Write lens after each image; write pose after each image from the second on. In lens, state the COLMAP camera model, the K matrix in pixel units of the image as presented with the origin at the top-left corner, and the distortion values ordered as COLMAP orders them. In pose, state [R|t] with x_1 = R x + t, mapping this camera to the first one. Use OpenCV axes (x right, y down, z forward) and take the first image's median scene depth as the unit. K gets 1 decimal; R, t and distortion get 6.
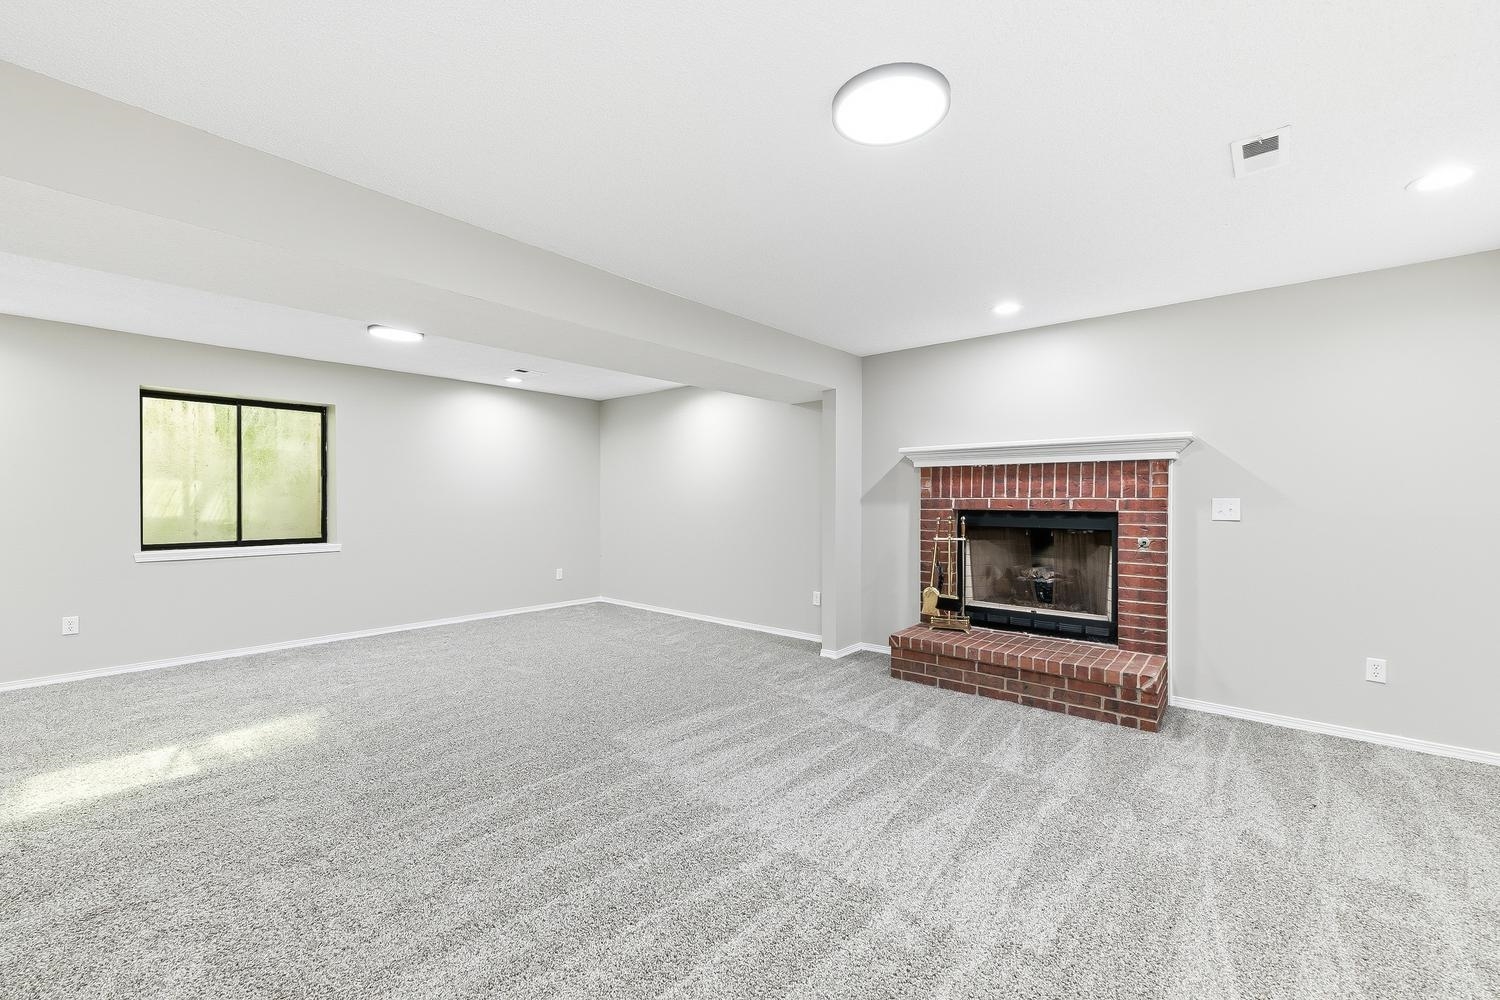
lens RADIAL K [[611.9, 0, 750.0], [0, 611.9, 500.0], [0, 0, 1]] dist [0.002497, 0.000296]
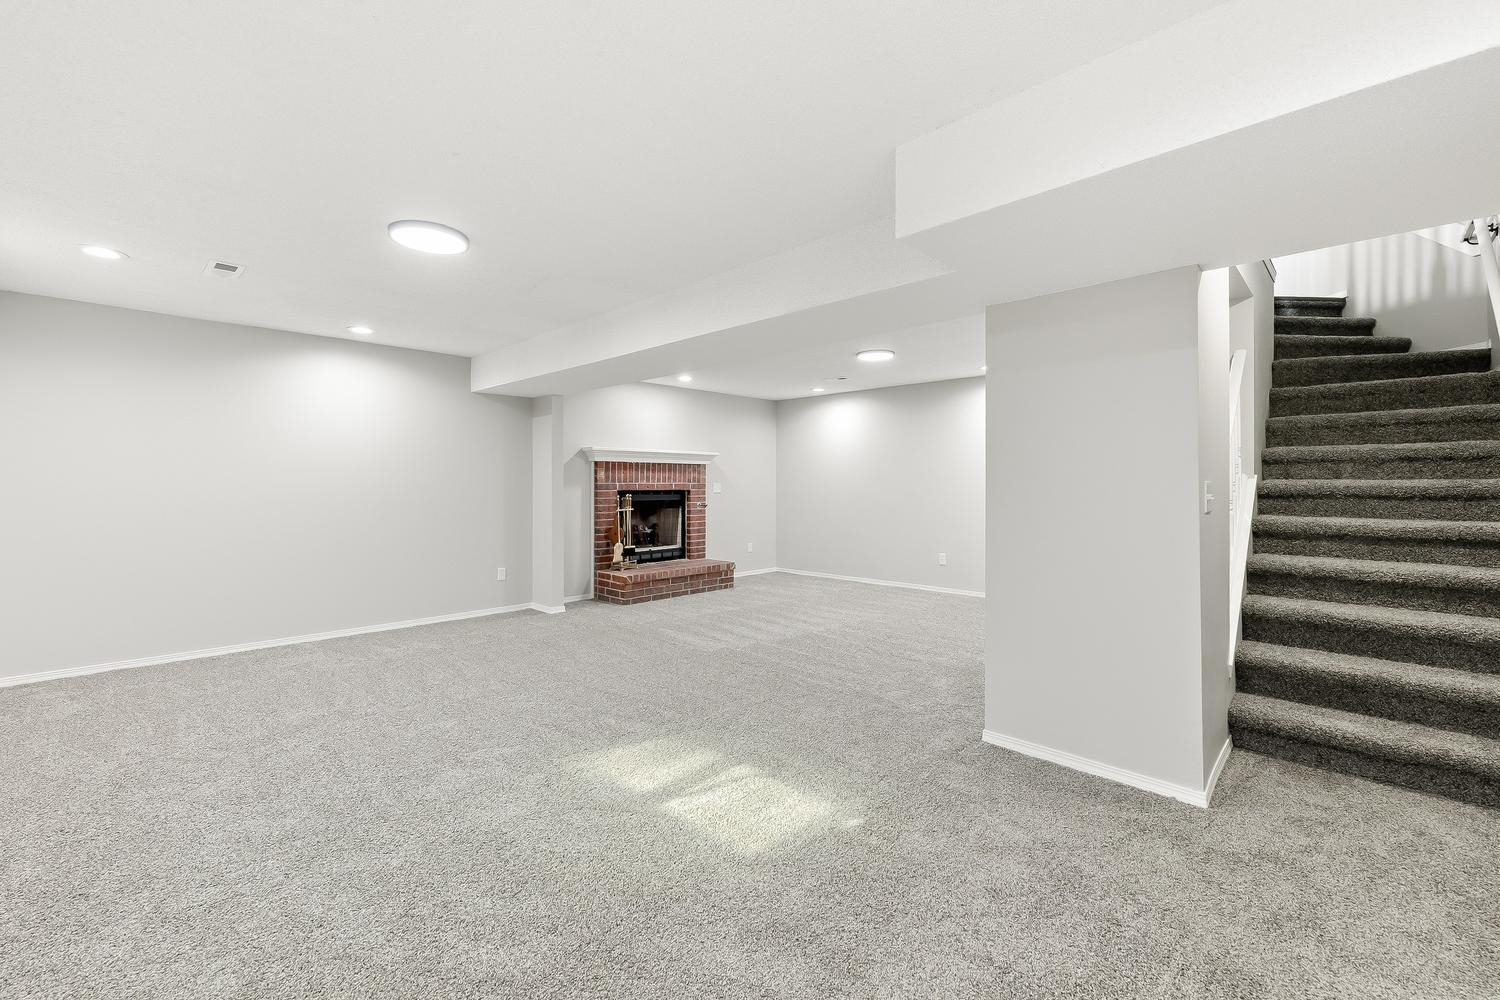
lens RADIAL K [[611.9, 0, 750.0], [0, 611.9, 500.0], [0, 0, 1]] dist [0.002497, 0.000296]
pose [[0.076728, -0.030870, 0.996574, -1.269678], [0.000914, 0.999522, 0.030891, -0.008268], [-0.997052, -0.001460, 0.076720, 0.623404]]
